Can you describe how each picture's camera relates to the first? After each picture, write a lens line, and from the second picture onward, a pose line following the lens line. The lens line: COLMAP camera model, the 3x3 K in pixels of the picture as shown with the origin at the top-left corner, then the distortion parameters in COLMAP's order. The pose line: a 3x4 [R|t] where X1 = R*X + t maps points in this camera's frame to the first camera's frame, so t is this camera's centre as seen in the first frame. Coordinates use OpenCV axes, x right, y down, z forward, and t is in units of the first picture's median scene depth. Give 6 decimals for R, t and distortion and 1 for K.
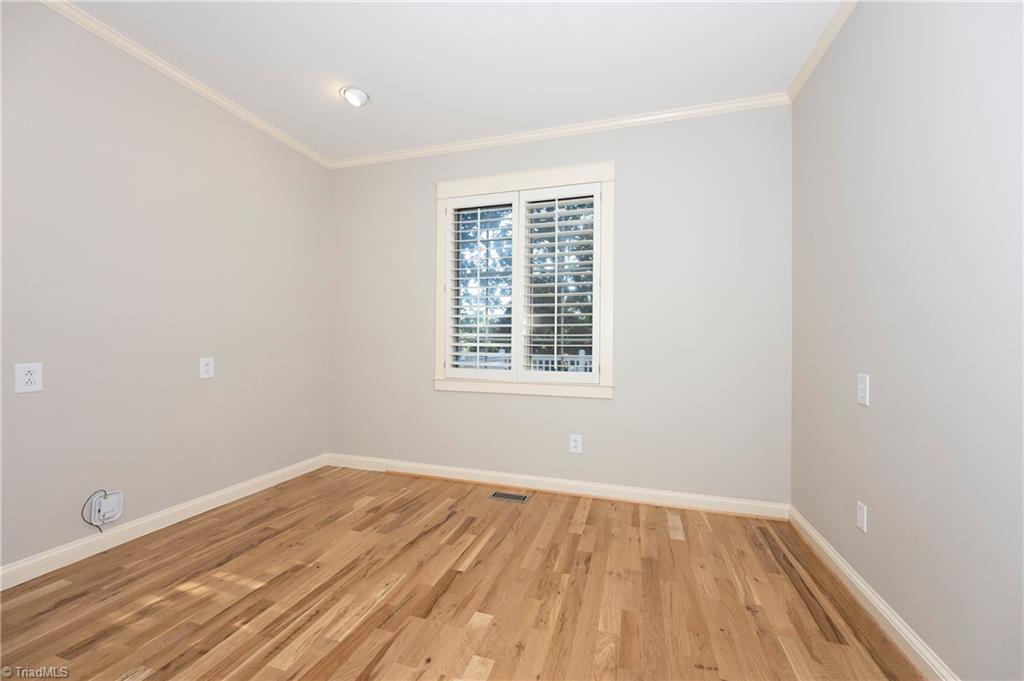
lens RADIAL K [[463.8, 0, 466.5], [0, 463.8, 351.1], [0, 0, 1]] dist [0.010345, -0.000767]
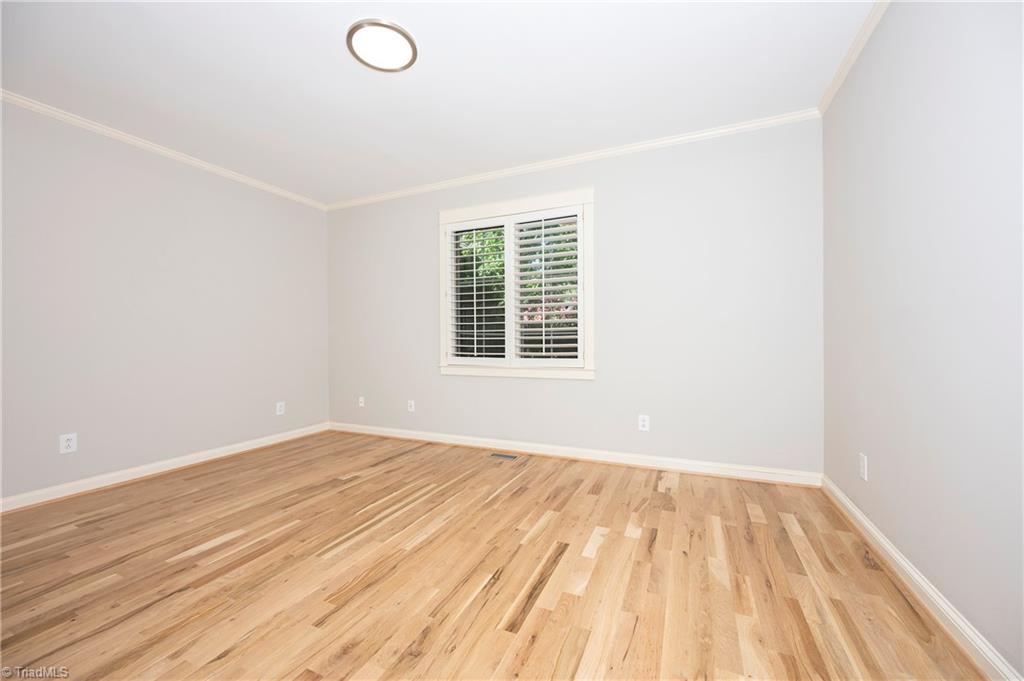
lens RADIAL K [[398.3, 0, 516.0], [0, 398.3, 346.7], [0, 0, 1]] dist [-0.001434, 0.000539]
pose [[0.997675, -0.016922, -0.066010, 0.246560], [0.017513, 0.999811, 0.008386, 0.002418], [0.065856, -0.009522, 0.997784, -0.091040]]
